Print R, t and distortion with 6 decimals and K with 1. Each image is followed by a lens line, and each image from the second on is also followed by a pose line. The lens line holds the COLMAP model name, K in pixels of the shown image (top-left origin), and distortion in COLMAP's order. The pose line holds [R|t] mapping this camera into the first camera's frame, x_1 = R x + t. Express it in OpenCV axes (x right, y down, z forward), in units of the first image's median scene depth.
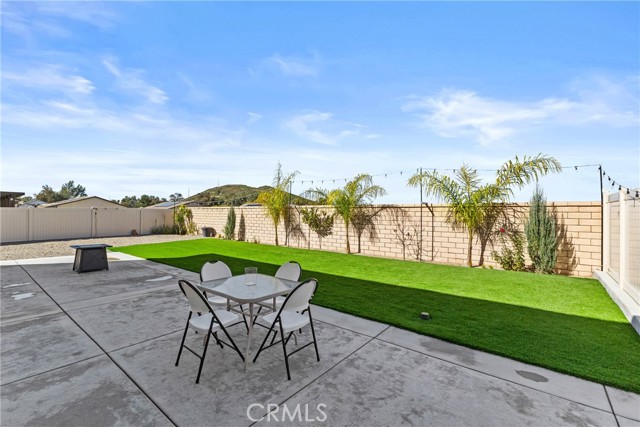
lens RADIAL K [[278.5, 0, 318.5], [0, 278.5, 213.0], [0, 0, 1]] dist [0.004388, 0.000149]
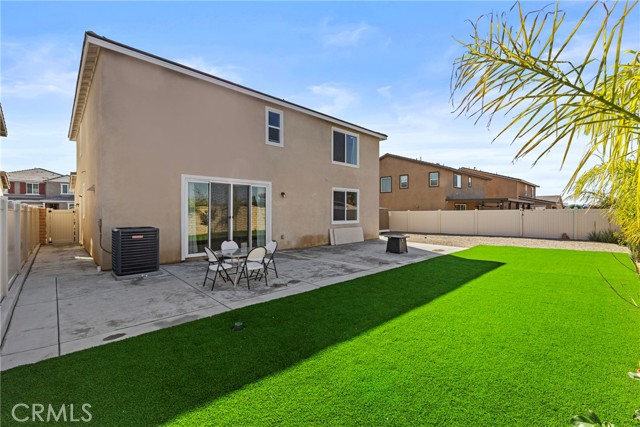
lens RADIAL K [[278.5, 0, 318.1], [0, 278.5, 216.1], [0, 0, 1]] dist [0.004388, 0.000149]
pose [[-0.149777, 0.000556, -0.988720, 1.713193], [0.005157, 0.999987, -0.000219, 0.013100], [0.988706, -0.005131, -0.149778, 1.917467]]
